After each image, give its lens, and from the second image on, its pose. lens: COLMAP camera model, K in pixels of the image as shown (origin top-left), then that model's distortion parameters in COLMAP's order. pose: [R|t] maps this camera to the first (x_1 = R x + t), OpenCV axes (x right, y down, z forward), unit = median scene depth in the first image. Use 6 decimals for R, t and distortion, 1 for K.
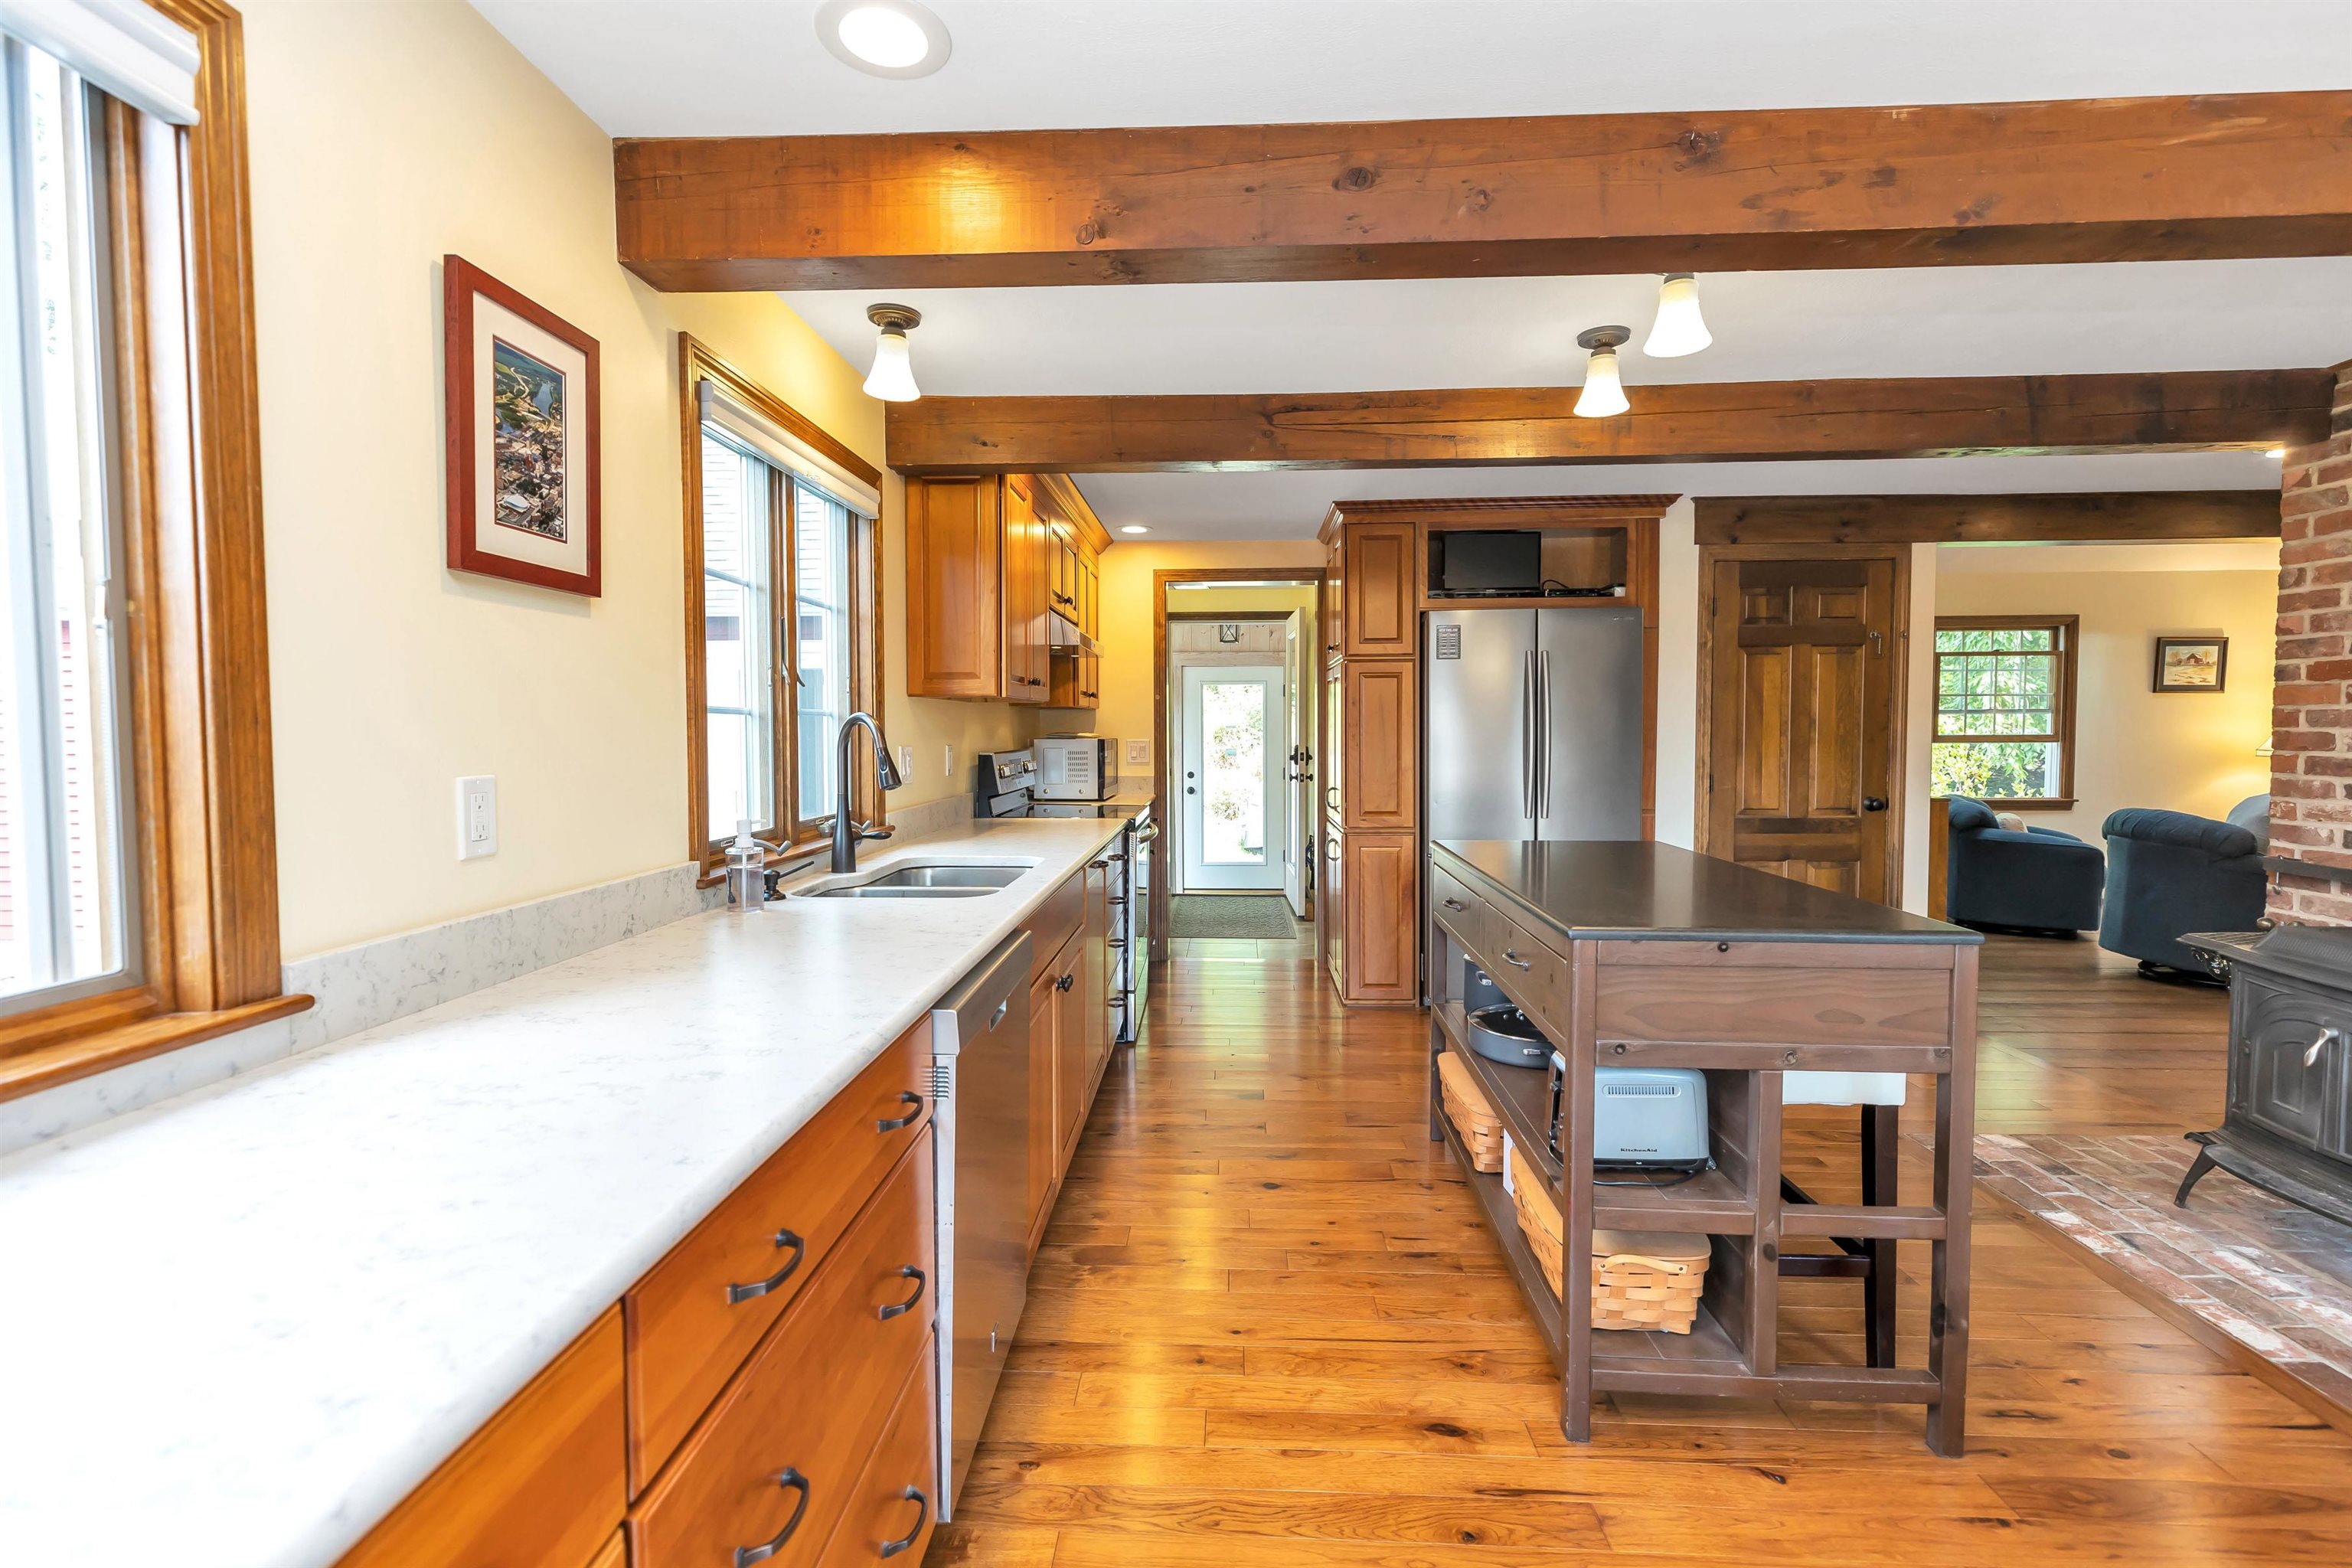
lens RADIAL K [[1051.5, 0, 1182.5], [0, 1051.5, 774.4], [0, 0, 1]] dist [0.003182, -0.000395]
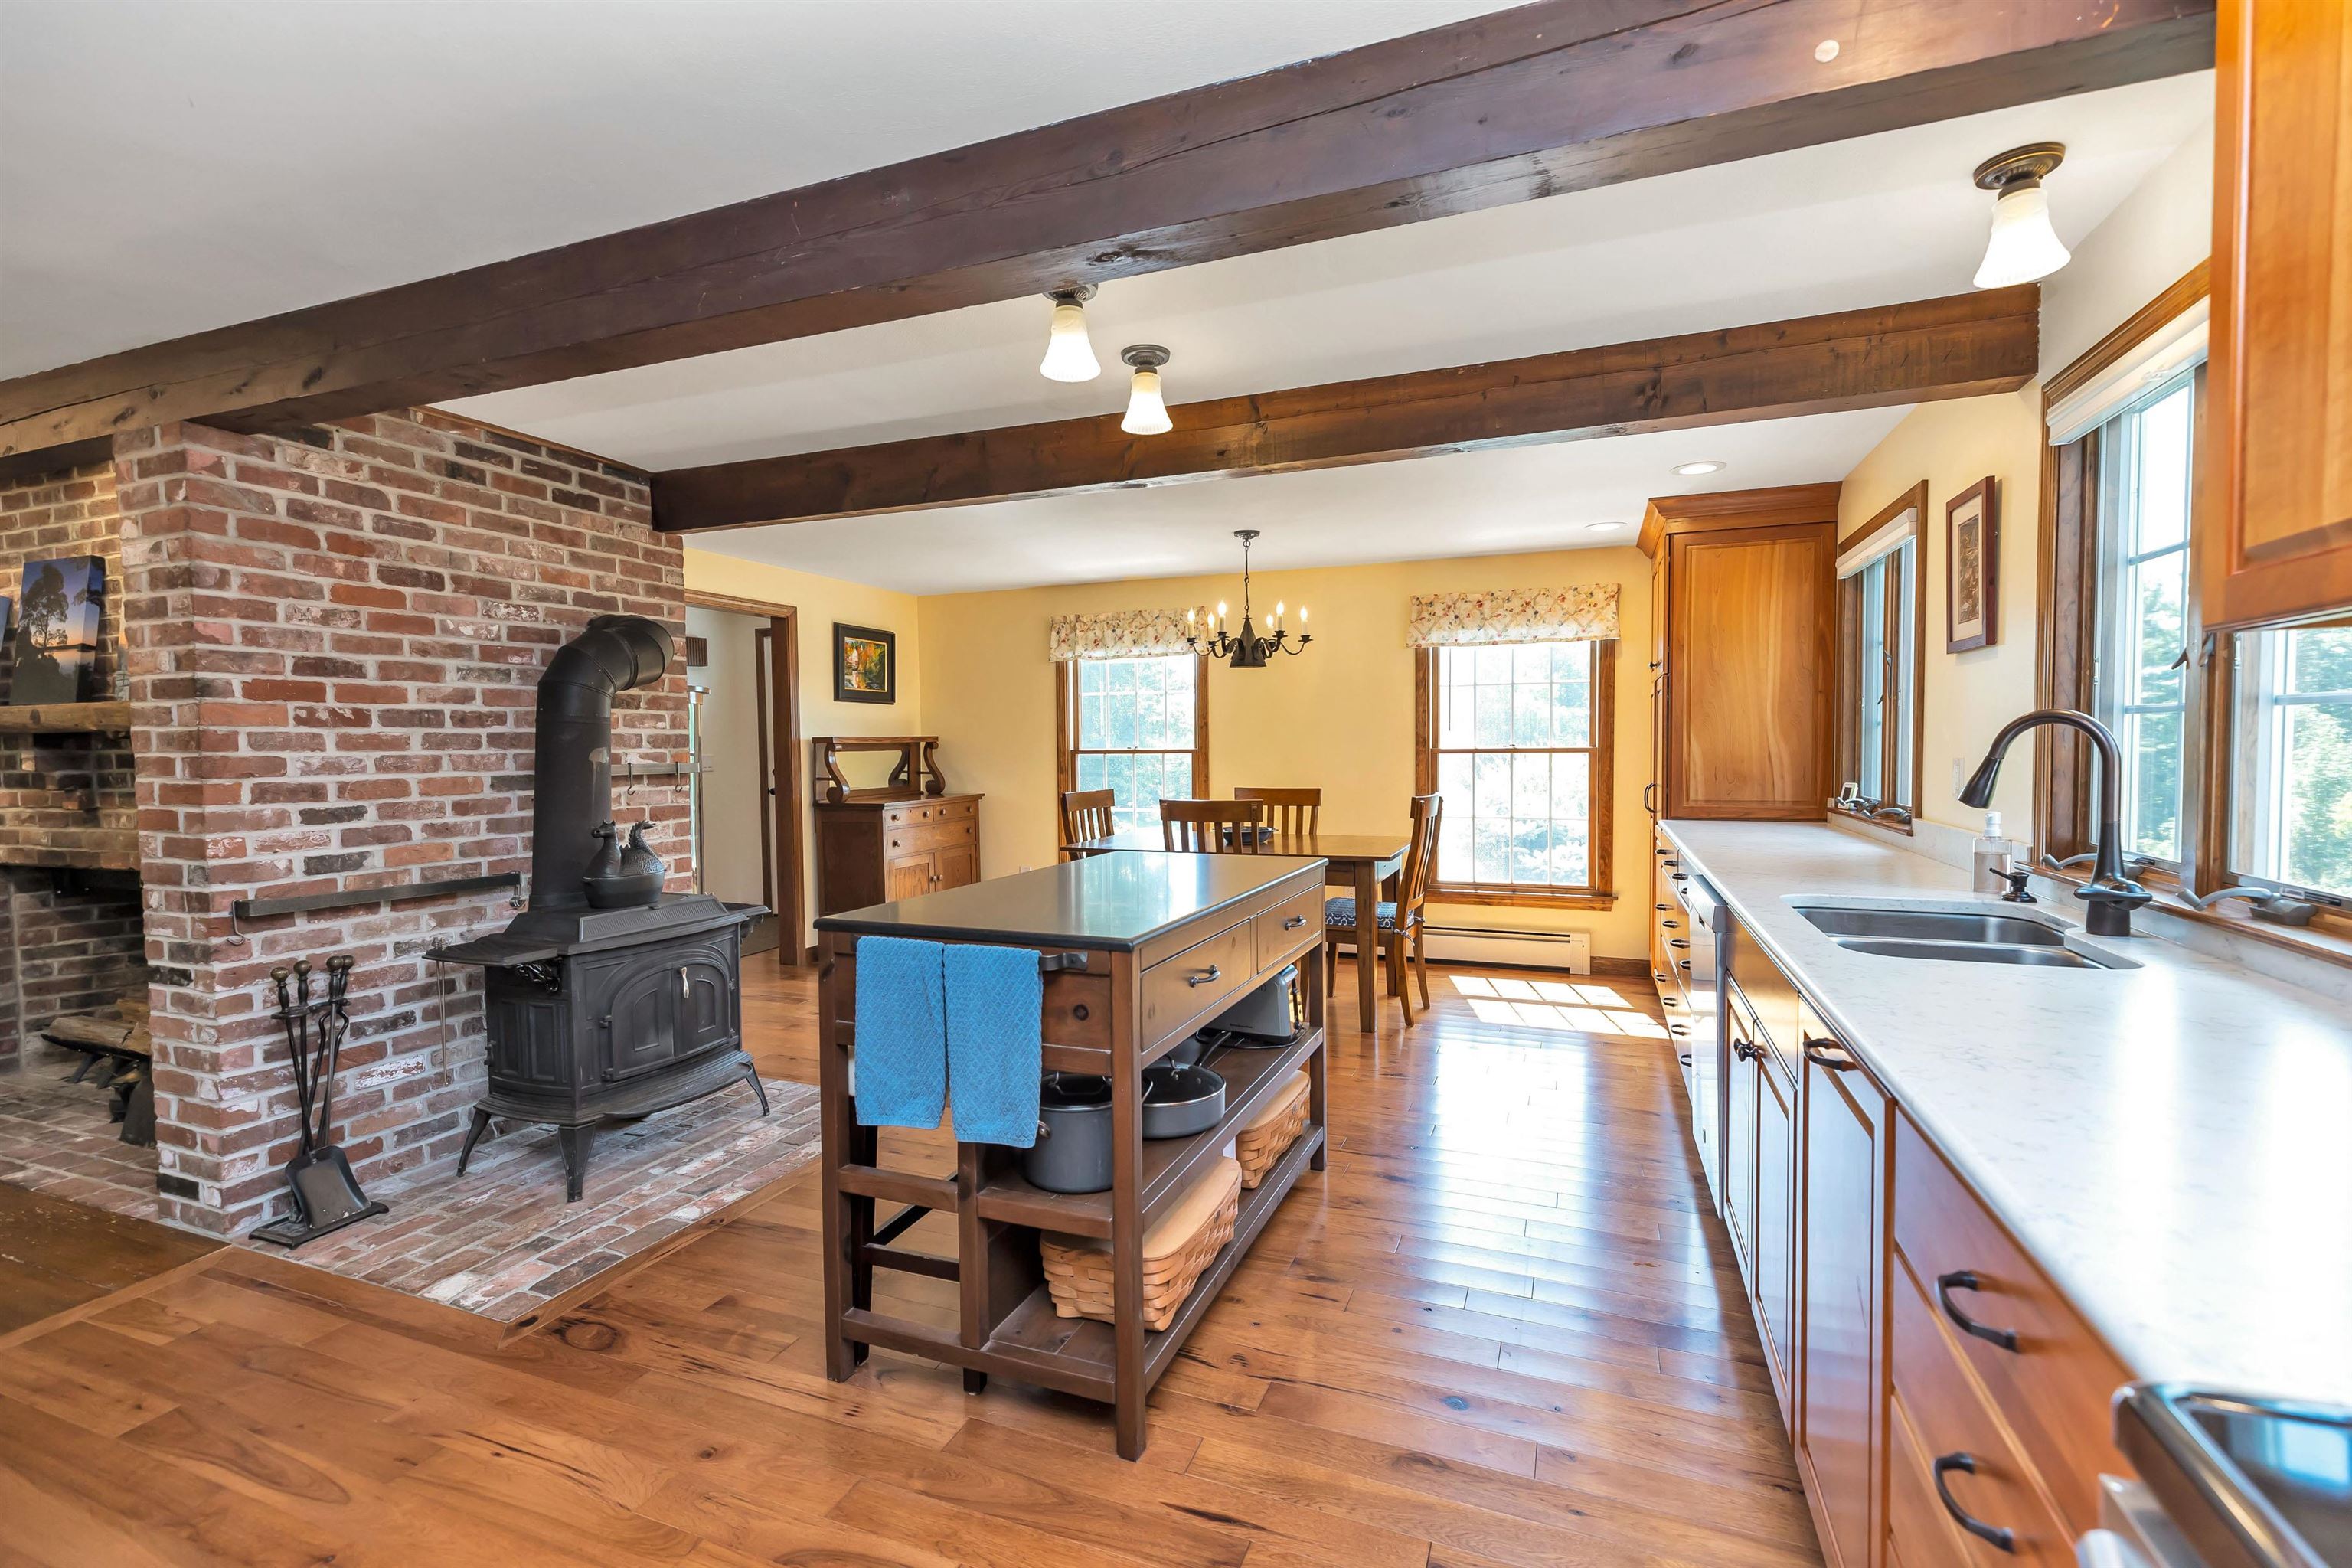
lens RADIAL K [[1051.5, 0, 1182.5], [0, 1051.5, 774.4], [0, 0, 1]] dist [0.003182, -0.000395]
pose [[-0.949649, -0.001771, 0.313311, 0.029729], [0.022773, 0.996949, 0.074663, -0.064694], [-0.312487, 0.078039, -0.946711, 1.400889]]
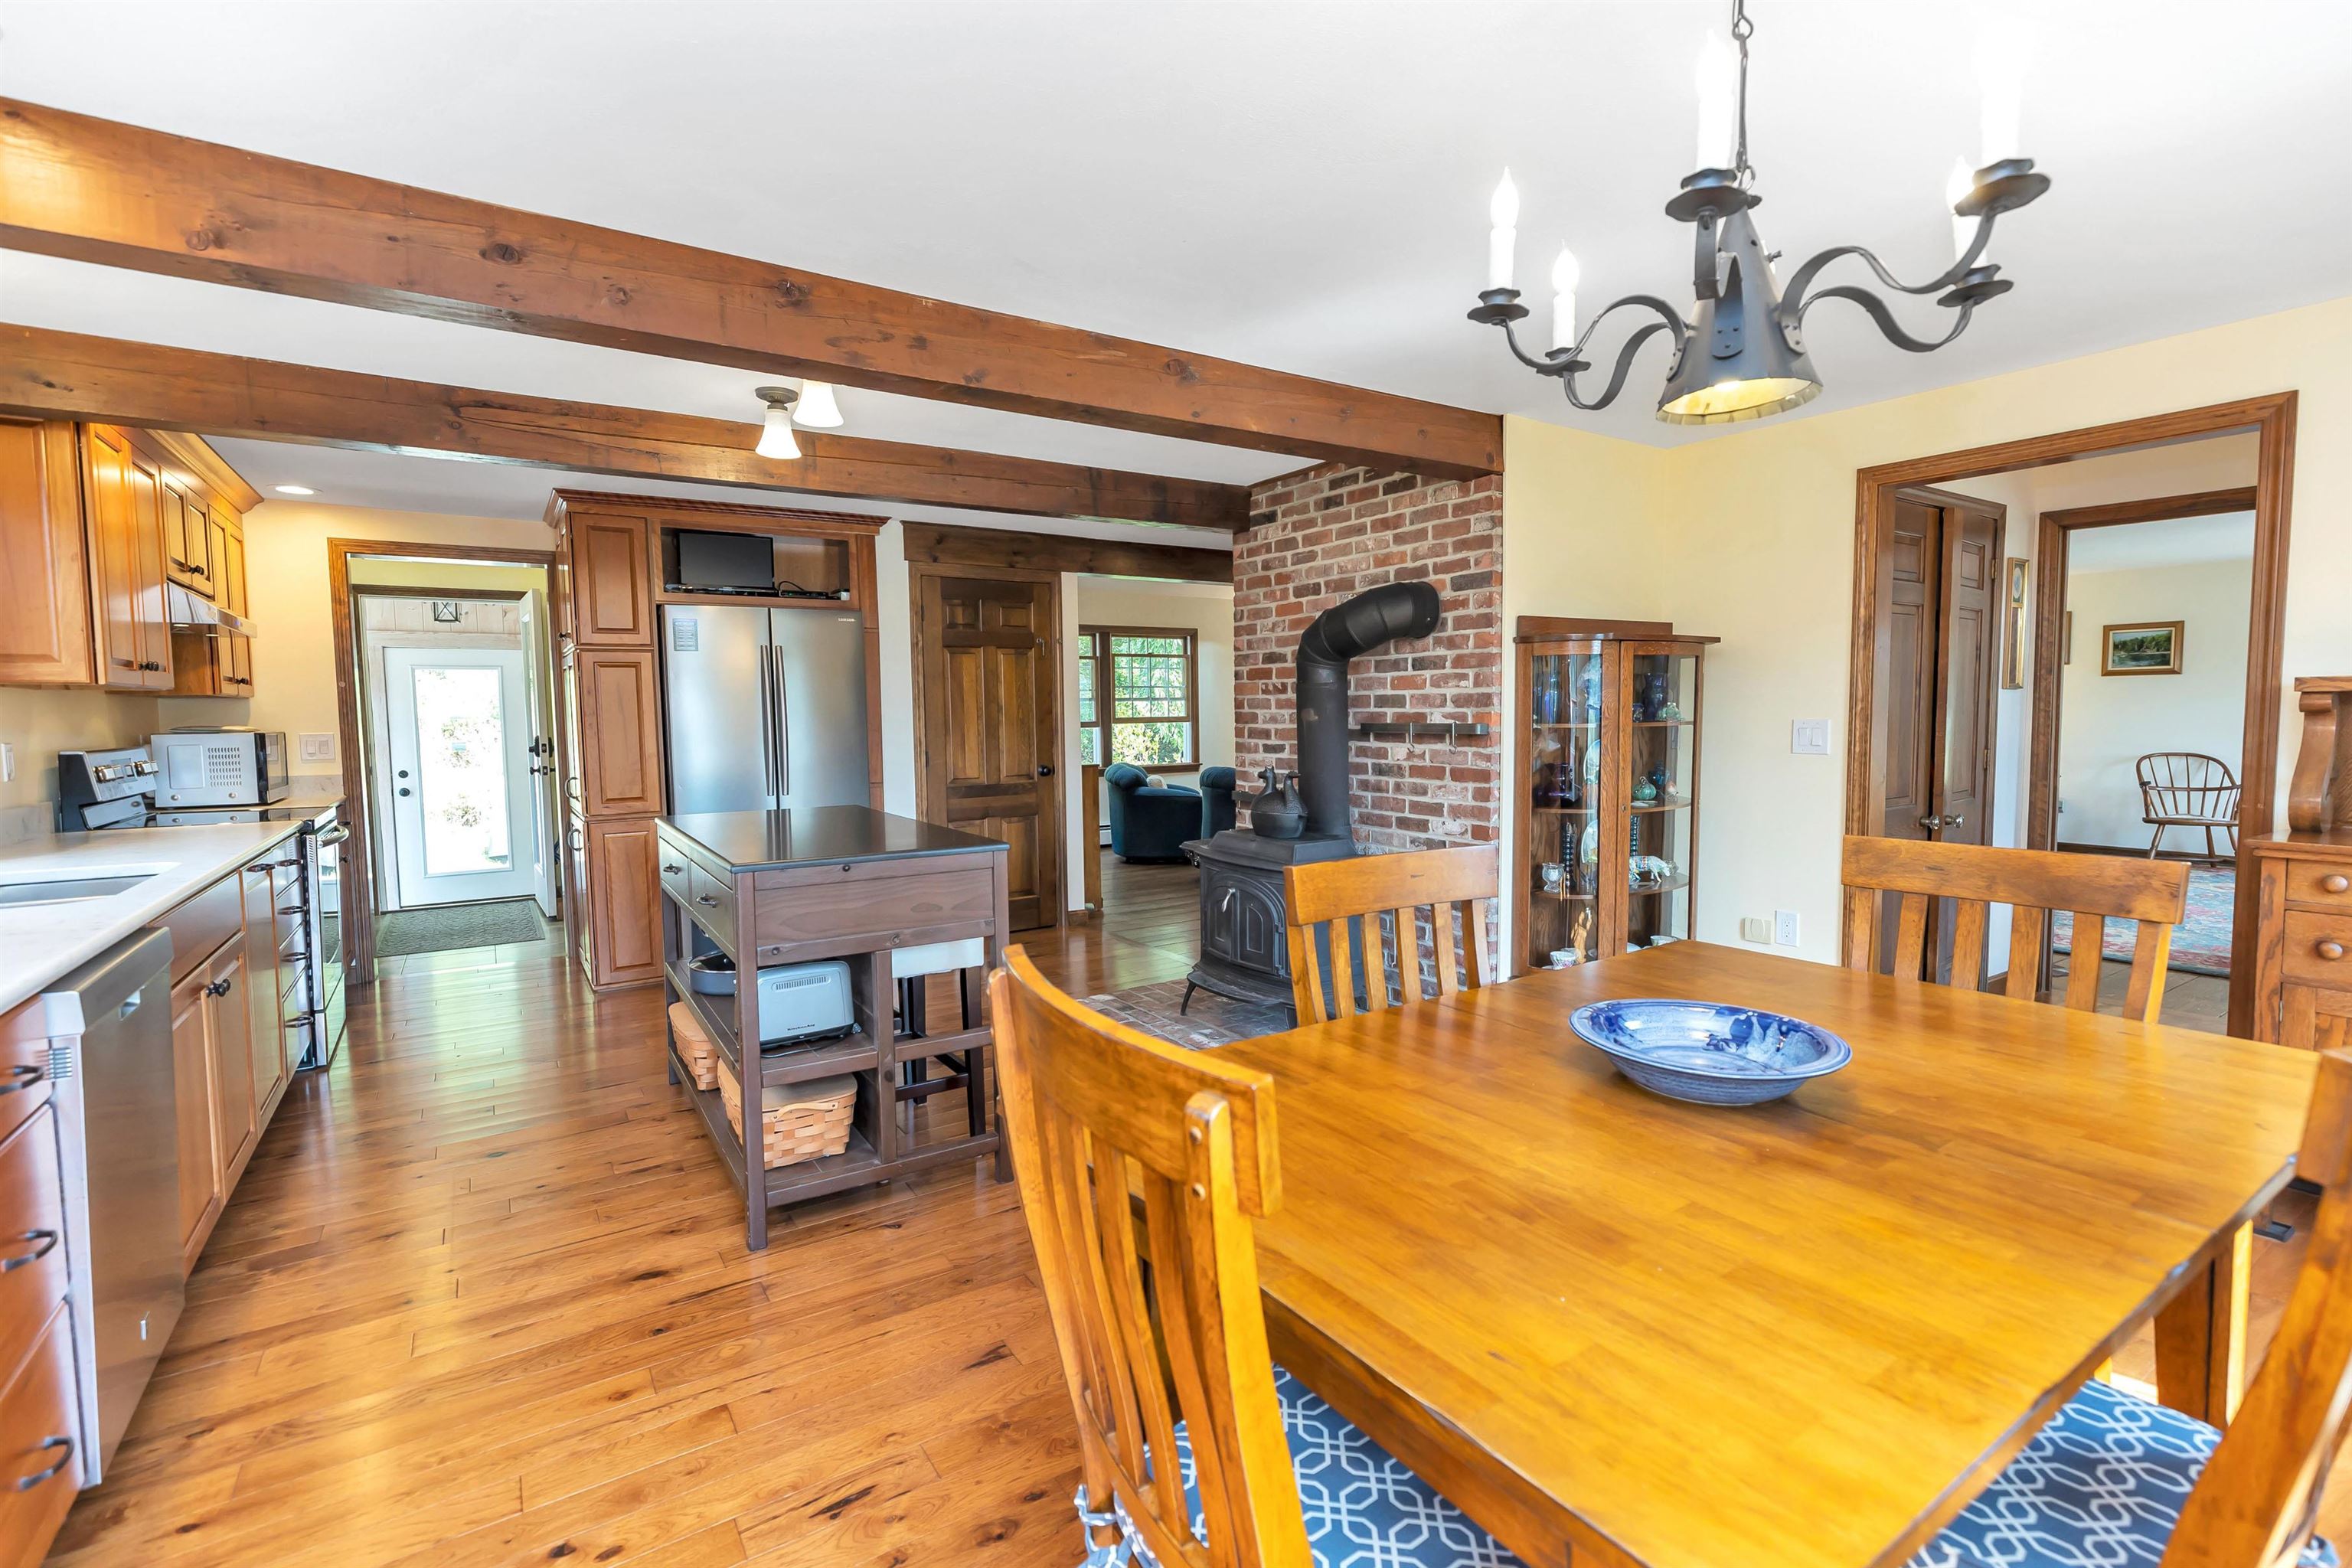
lens RADIAL K [[1058.9, 0, 1178.7], [0, 1058.9, 781.3], [0, 0, 1]] dist [0.007532, -0.001345]
pose [[0.807224, -0.047184, 0.588356, 0.022948], [0.036891, 0.998884, 0.029492, 0.011799], [-0.589091, -0.002101, 0.808064, -0.212719]]
